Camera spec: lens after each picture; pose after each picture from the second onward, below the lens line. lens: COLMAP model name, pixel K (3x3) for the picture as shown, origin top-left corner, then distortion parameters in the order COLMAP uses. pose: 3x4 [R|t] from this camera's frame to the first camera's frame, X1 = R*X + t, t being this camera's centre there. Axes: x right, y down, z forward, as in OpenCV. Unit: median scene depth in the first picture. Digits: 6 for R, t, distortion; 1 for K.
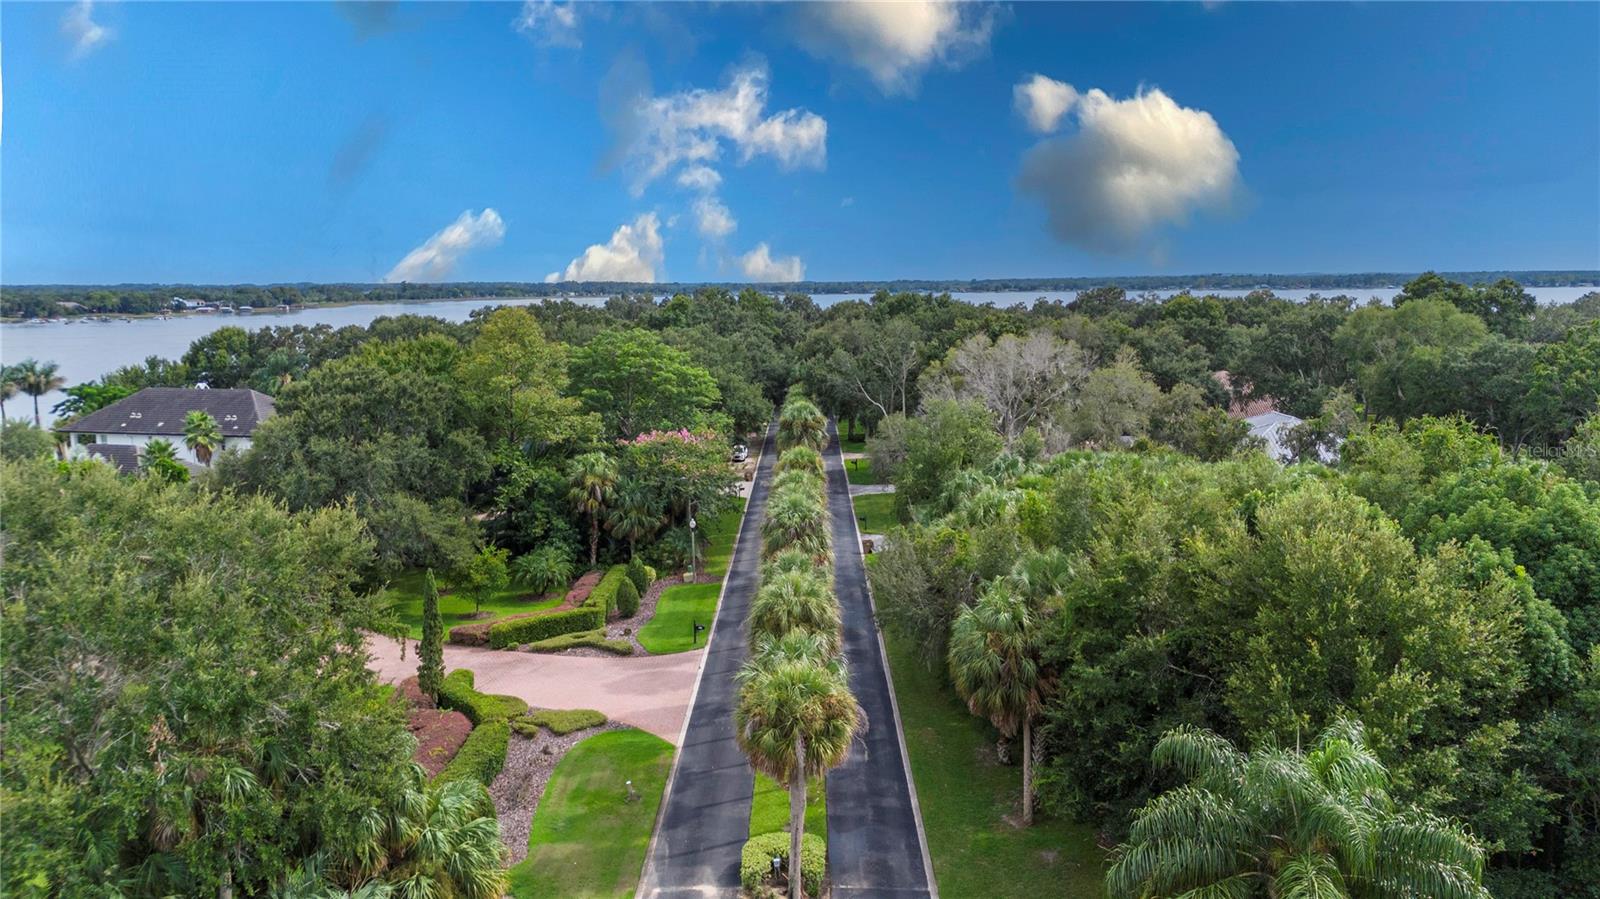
lens RADIAL K [[1177.2, 0, 795.6], [0, 1177.2, 438.8], [0, 0, 1]] dist [0.068960, -0.062235]
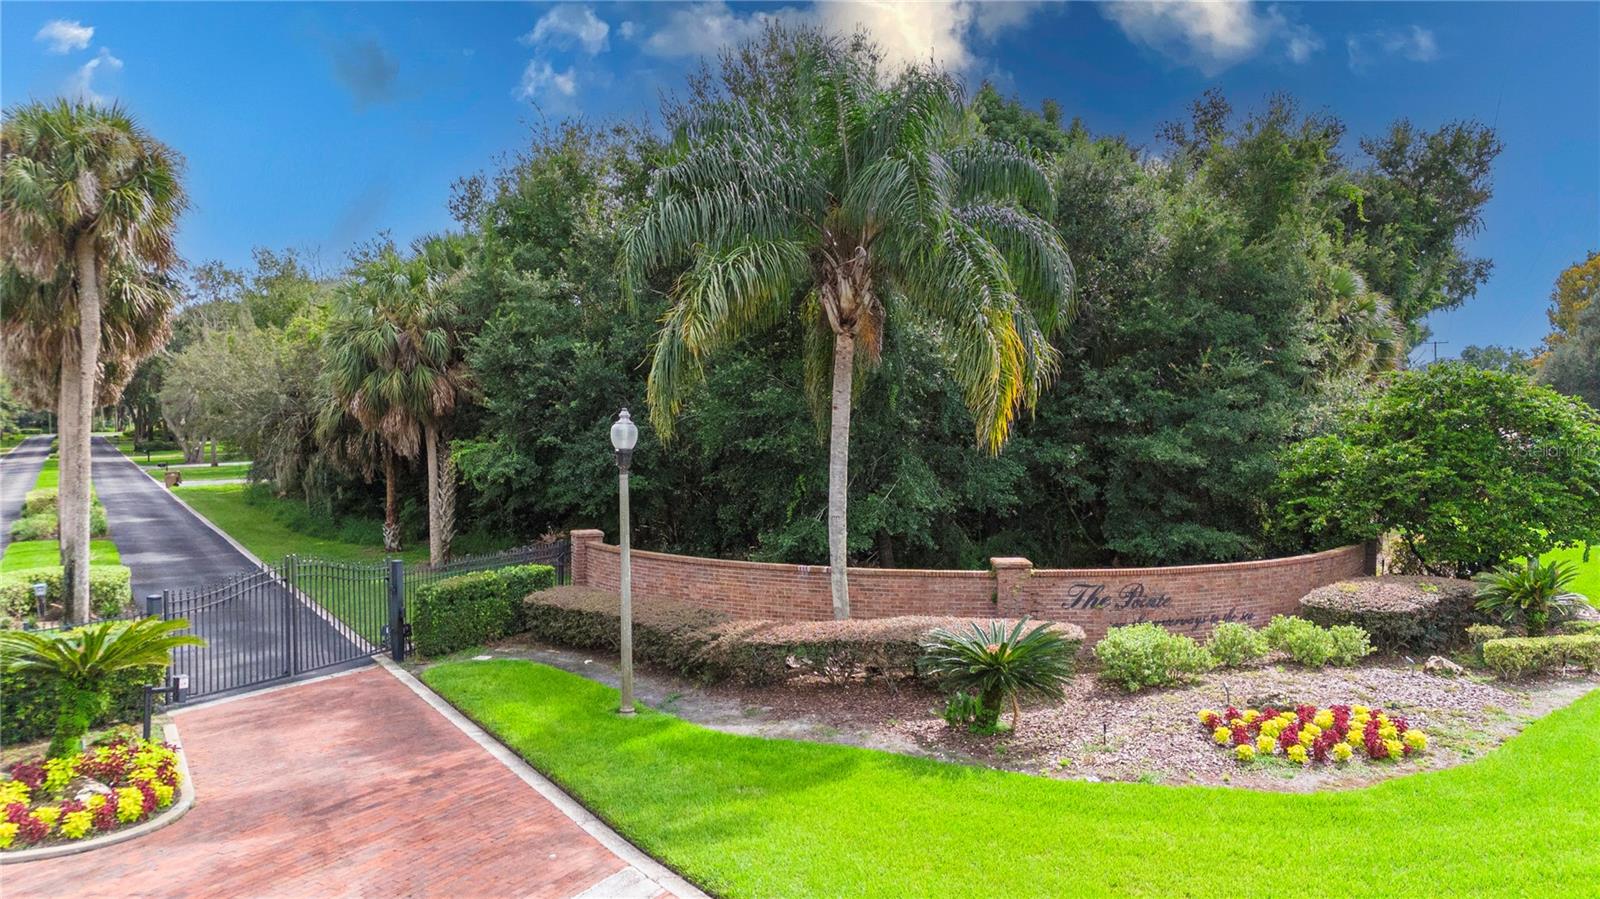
lens RADIAL K [[1177.2, 0, 802.4], [0, 1177.2, 446.3], [0, 0, 1]] dist [0.068960, -0.062235]
pose [[0.847147, -0.007547, 0.531306, -0.007769], [0.060805, 0.994708, -0.082821, 0.274764], [-0.527869, 0.102467, 0.843122, 0.193084]]
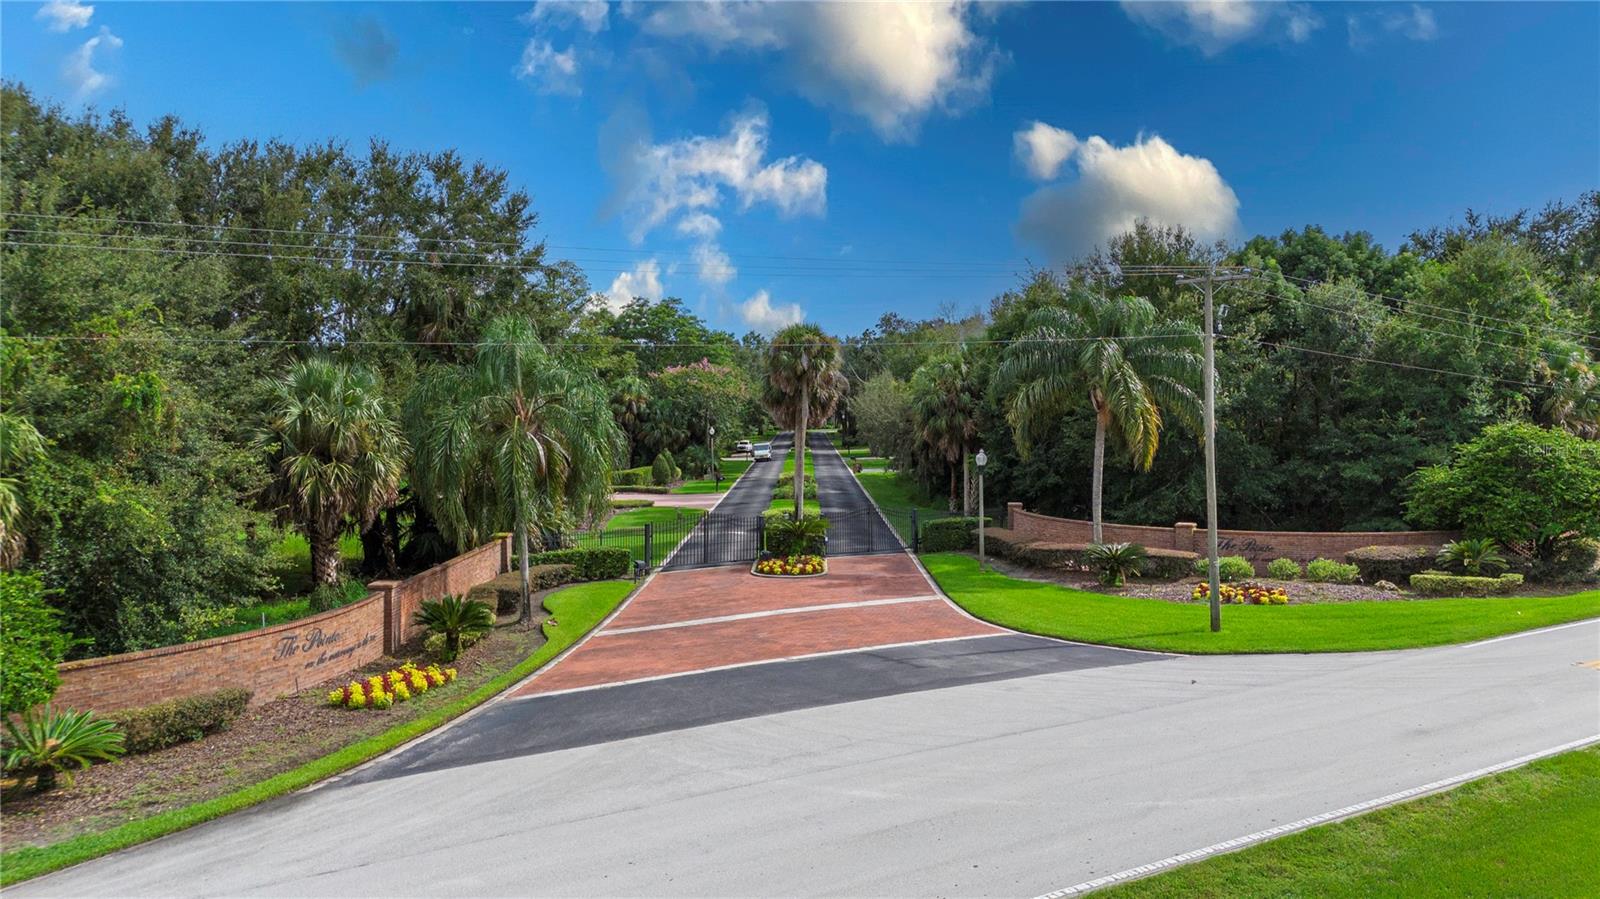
lens RADIAL K [[1177.2, 0, 789.8], [0, 1177.2, 453.0], [0, 0, 1]] dist [0.068960, -0.062235]
pose [[0.999957, 0.009046, -0.001811, -0.007301], [-0.009169, 0.996155, -0.087127, 0.309560], [0.001016, 0.087140, 0.996196, -0.320282]]
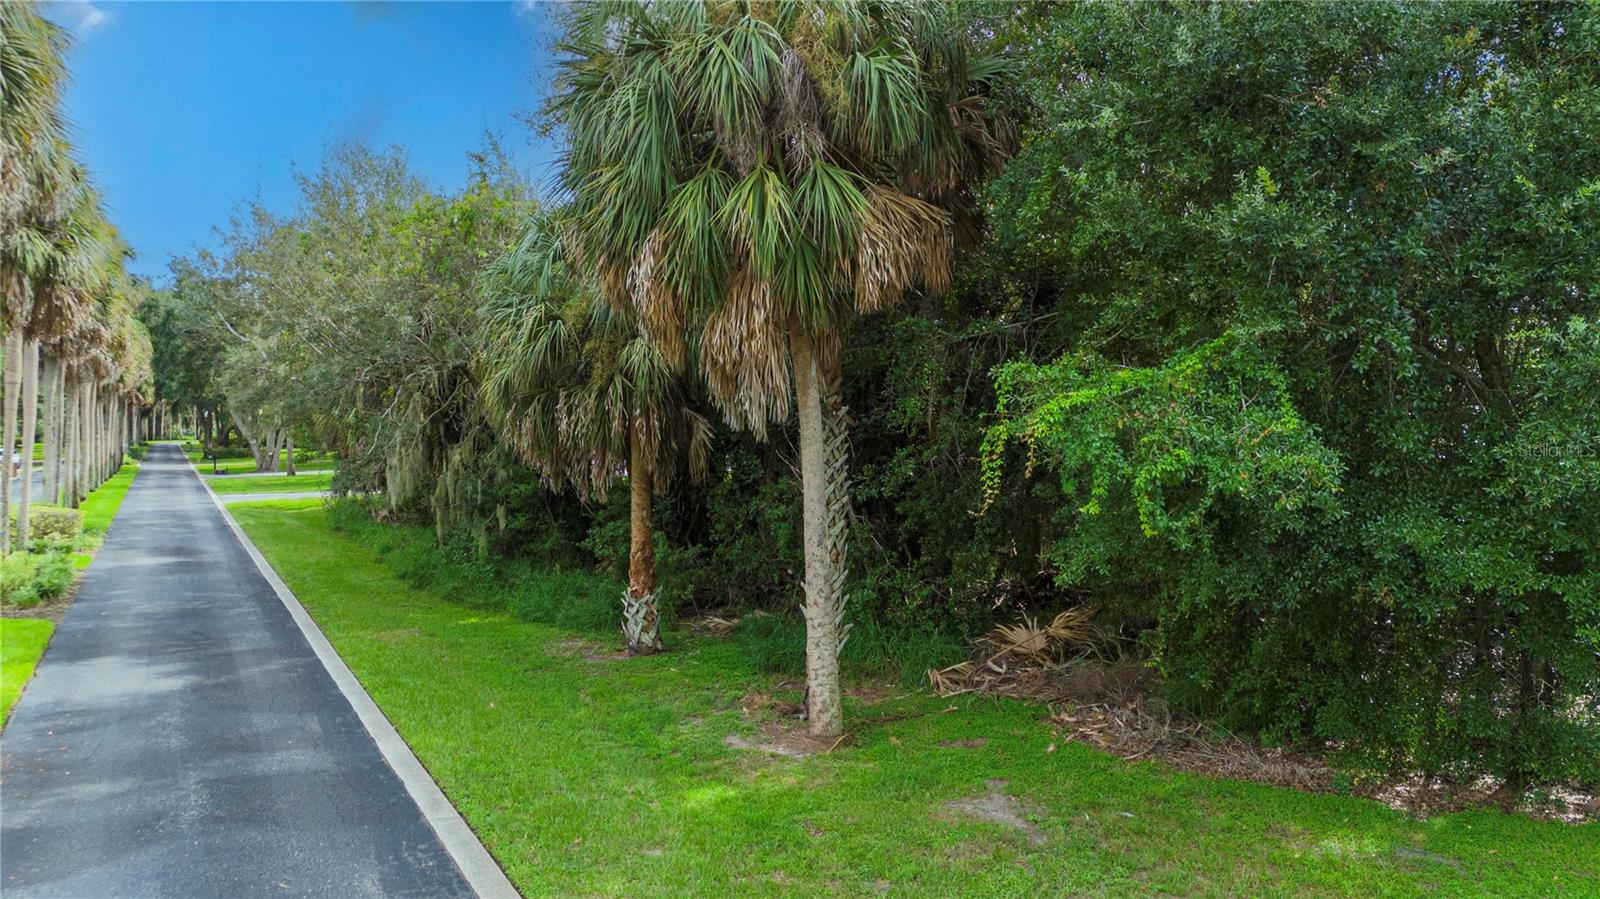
lens RADIAL K [[1177.2, 0, 800.2], [0, 1177.2, 442.3], [0, 0, 1]] dist [0.068960, -0.062235]
pose [[0.877204, 0.003095, 0.480108, 0.047311], [0.052500, 0.993364, -0.102327, 0.240624], [-0.477239, 0.114967, 0.871221, 0.641430]]
